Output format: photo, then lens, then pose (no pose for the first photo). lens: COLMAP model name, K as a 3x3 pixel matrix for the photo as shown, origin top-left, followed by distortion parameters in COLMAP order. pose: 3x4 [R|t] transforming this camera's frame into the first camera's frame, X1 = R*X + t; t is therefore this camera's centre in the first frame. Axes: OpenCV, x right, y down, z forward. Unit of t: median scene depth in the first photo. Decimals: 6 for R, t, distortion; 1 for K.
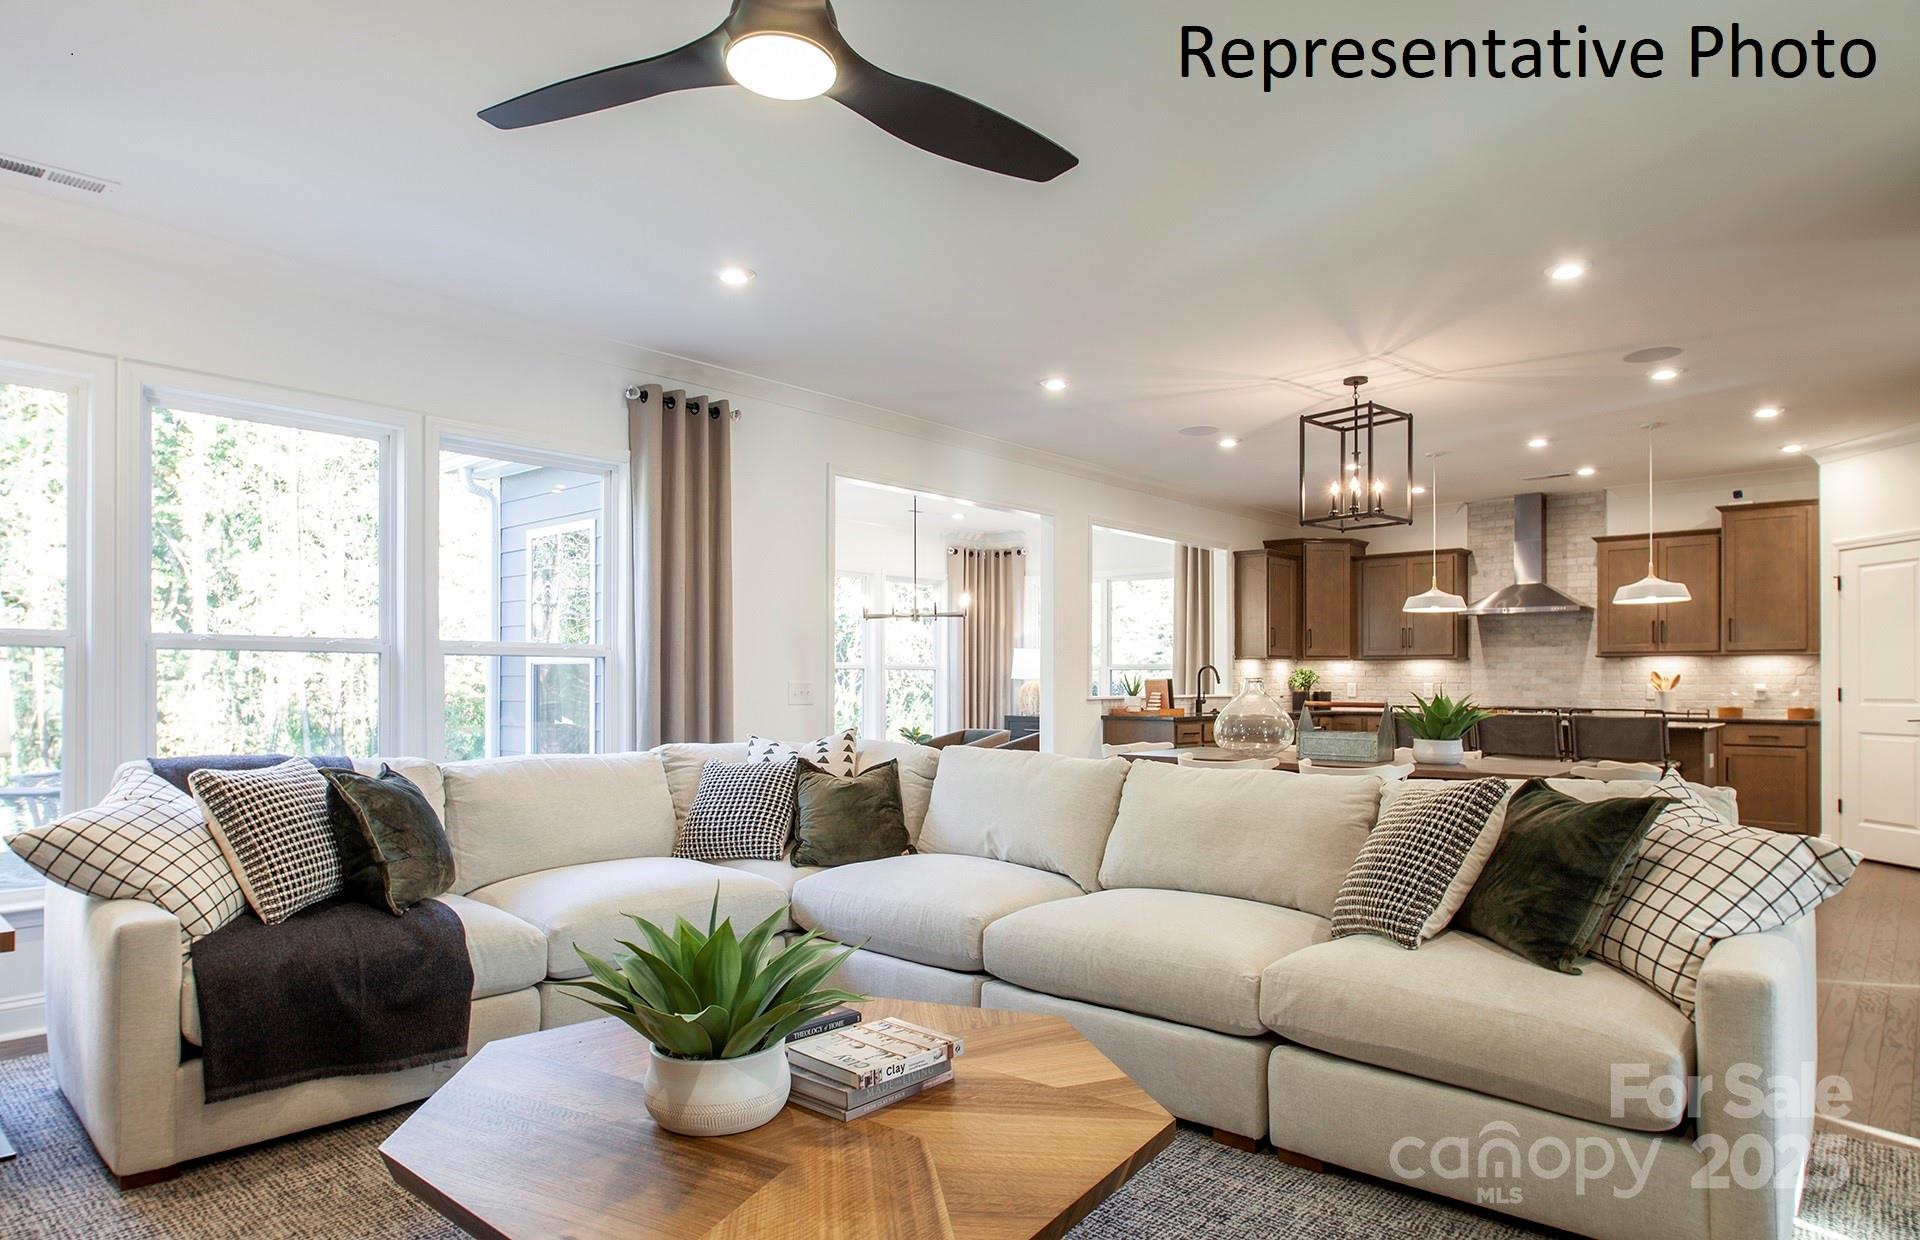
lens RADIAL K [[1141.7, 0, 961.4], [0, 1141.7, 675.5], [0, 0, 1]] dist [0.000009, -0.000008]
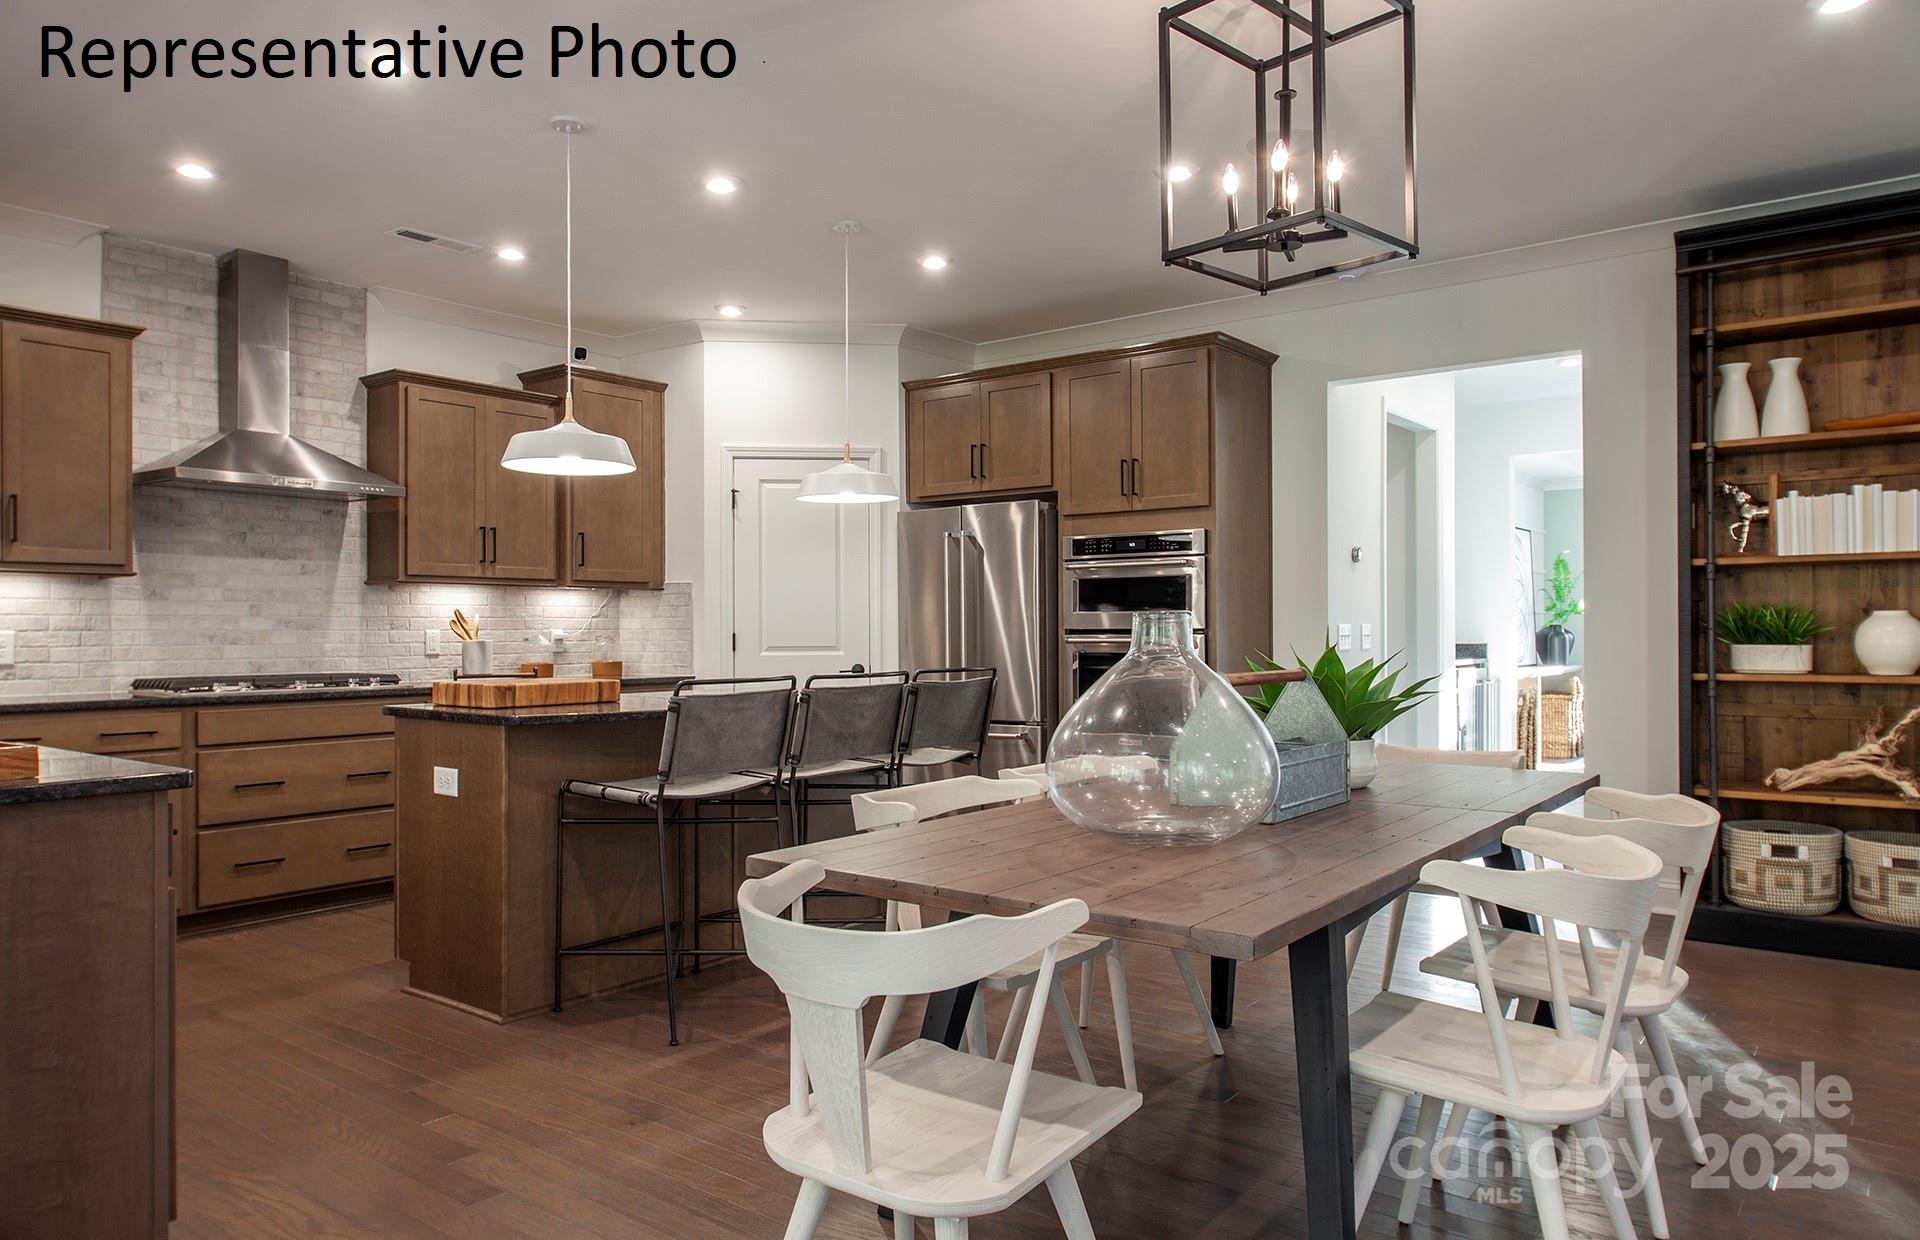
lens RADIAL K [[1288.1, 0, 960.0], [0, 1288.1, 620.0], [0, 0, 1]] dist [-0.002551, -0.001349]
pose [[-0.099141, 0.006613, 0.995051, -0.102467], [-0.000350, 0.999978, -0.006681, 0.006553], [-0.995073, -0.001010, -0.099136, 0.755204]]
